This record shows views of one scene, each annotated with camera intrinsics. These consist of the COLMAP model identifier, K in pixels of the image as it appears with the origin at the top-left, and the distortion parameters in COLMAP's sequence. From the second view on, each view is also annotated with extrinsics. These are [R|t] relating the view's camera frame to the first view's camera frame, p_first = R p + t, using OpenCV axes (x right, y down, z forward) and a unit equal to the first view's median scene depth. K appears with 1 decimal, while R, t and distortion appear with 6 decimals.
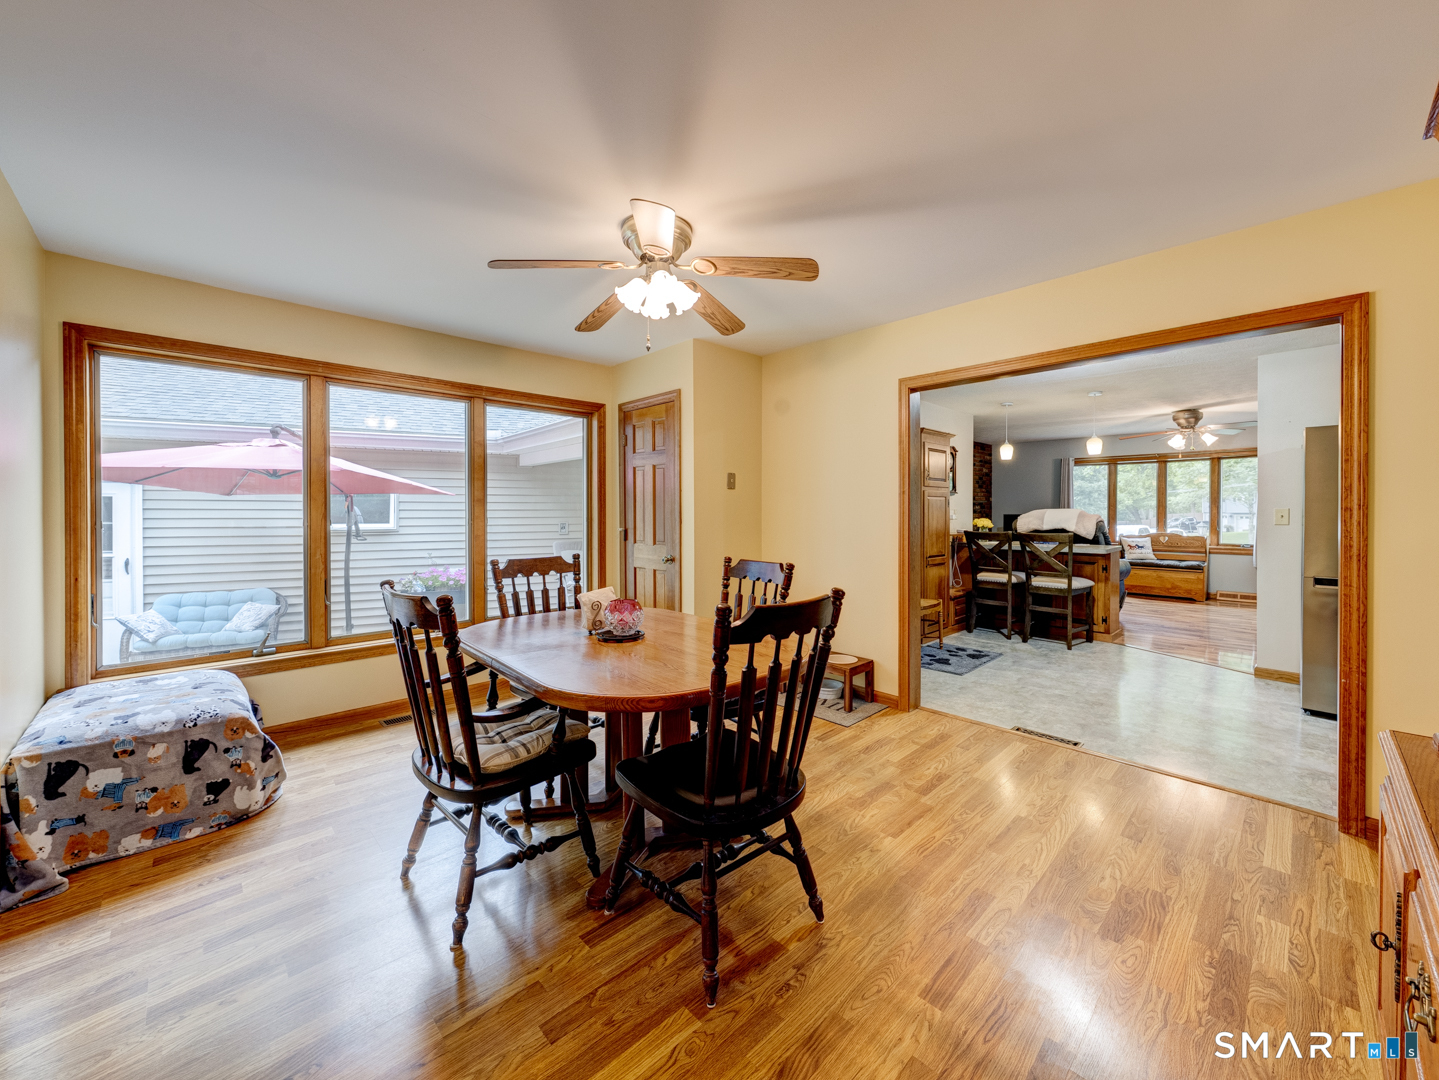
lens RADIAL K [[560.9, 0, 700.3], [0, 560.9, 517.6], [0, 0, 1]] dist [-0.001579, 0.000033]
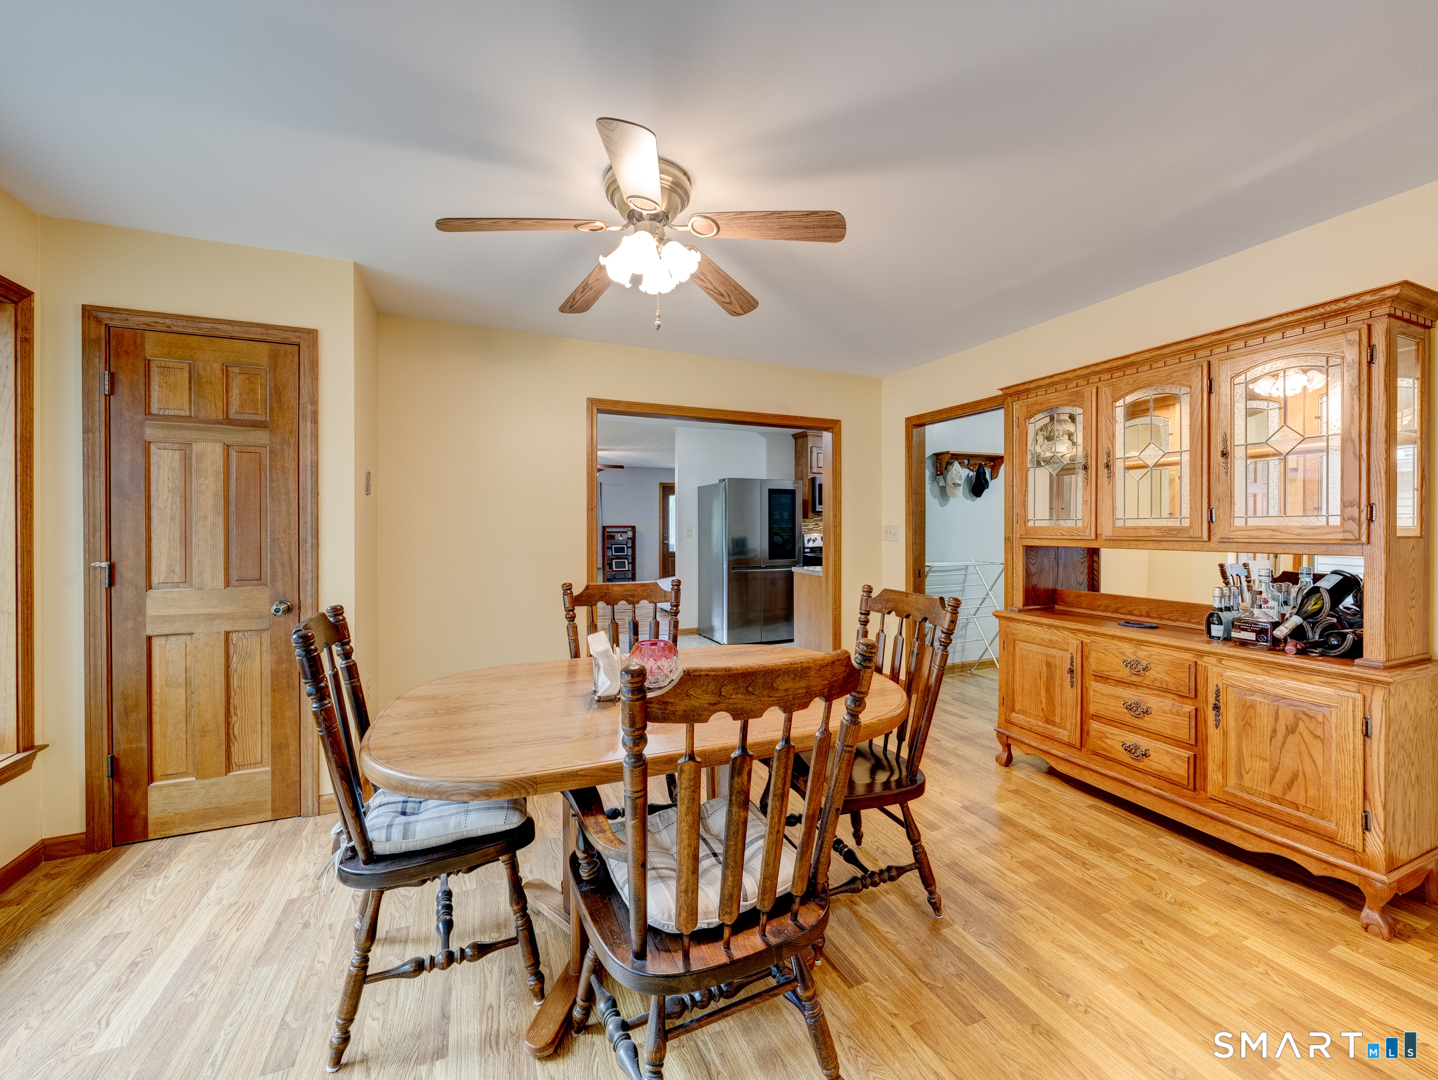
lens RADIAL K [[590.8, 0, 716.6], [0, 590.8, 535.3], [0, 0, 1]] dist [-0.010501, 0.000417]
pose [[0.342239, -0.008546, 0.939574, -0.340902], [0.010022, 0.999935, 0.005444, 0.002289], [-0.939560, 0.007553, 0.342302, 0.235745]]
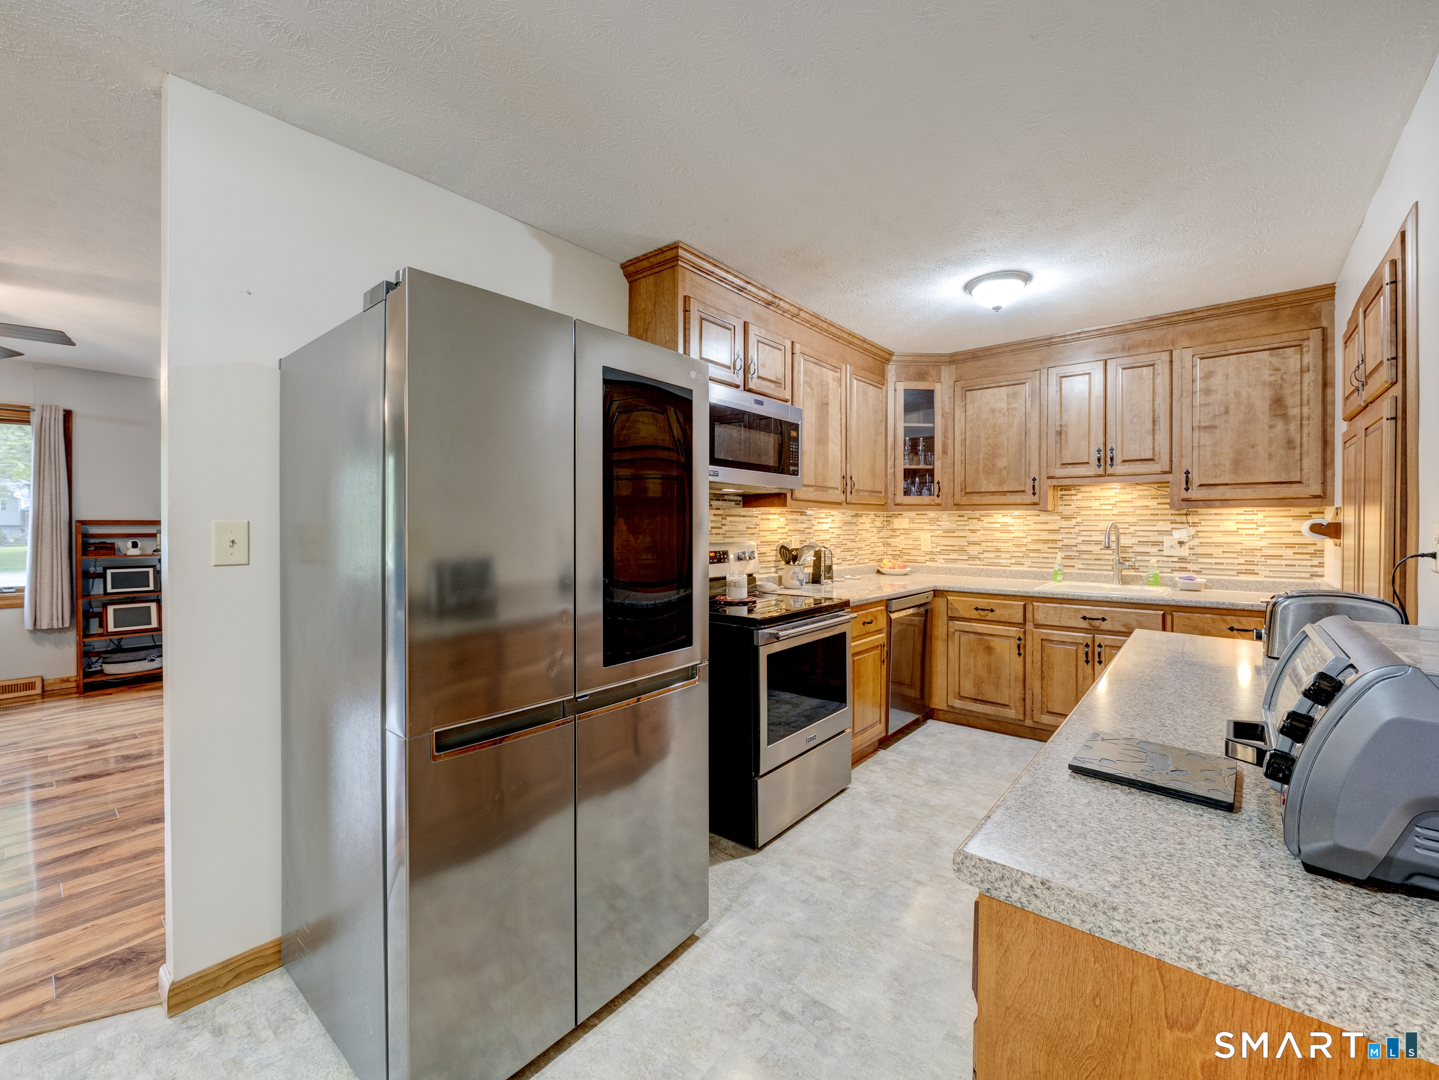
lens RADIAL K [[591.3, 0, 723.7], [0, 591.3, 529.2], [0, 0, 1]] dist [-0.000297, -0.000060]
pose [[-0.122441, -0.003663, 0.992469, 0.401827], [0.005951, 0.999973, 0.004425, -0.007322], [-0.992458, 0.006448, -0.122416, 0.479843]]
